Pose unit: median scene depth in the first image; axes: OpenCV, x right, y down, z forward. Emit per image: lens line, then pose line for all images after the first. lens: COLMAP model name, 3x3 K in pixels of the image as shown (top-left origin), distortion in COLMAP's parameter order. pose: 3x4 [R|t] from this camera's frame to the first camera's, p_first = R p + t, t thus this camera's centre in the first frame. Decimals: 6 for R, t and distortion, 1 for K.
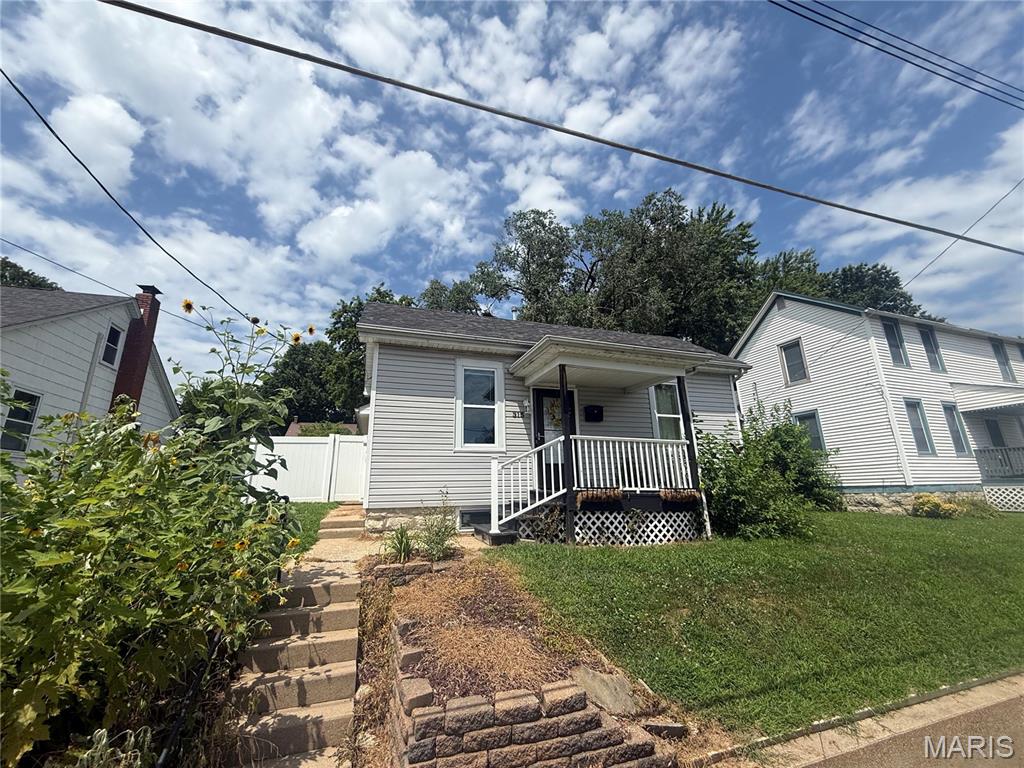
lens RADIAL K [[405.2, 0, 512.0], [0, 405.2, 384.0], [0, 0, 1]] dist [-0.001315, -0.000040]
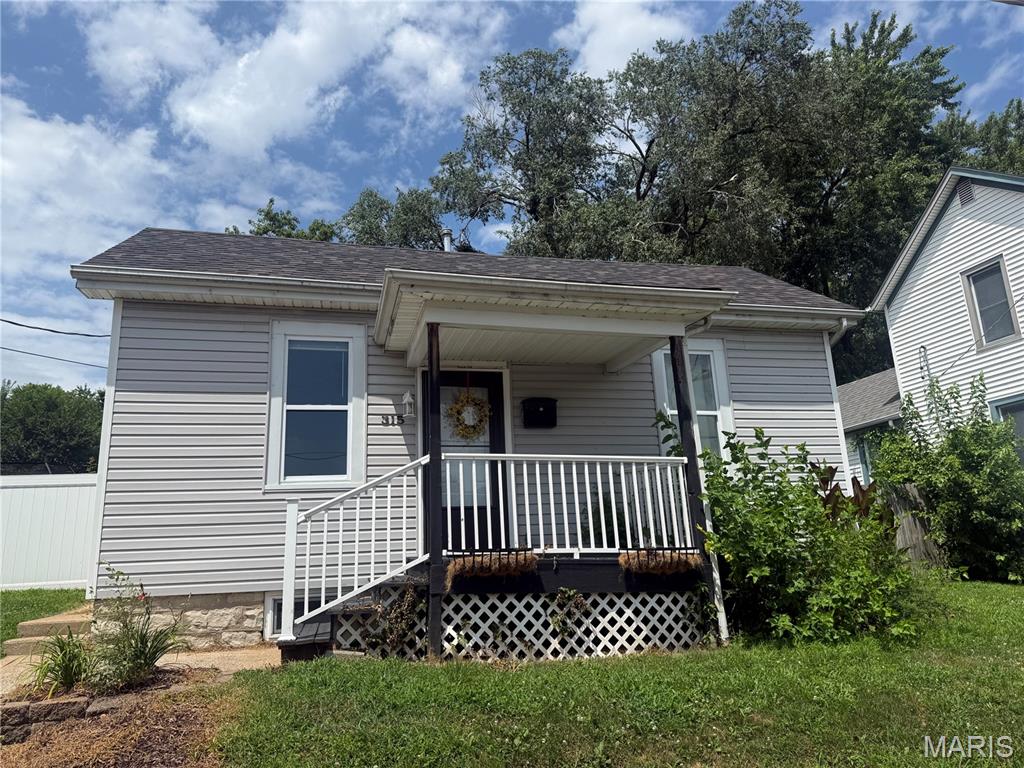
lens RADIAL K [[703.0, 0, 512.0], [0, 703.0, 384.0], [0, 0, 1]] dist [0.109567, -0.141622]
pose [[0.997080, -0.038126, -0.066170, 0.256021], [0.039358, 0.999073, 0.017416, 0.018185], [0.065445, -0.019969, 0.997656, 0.063400]]
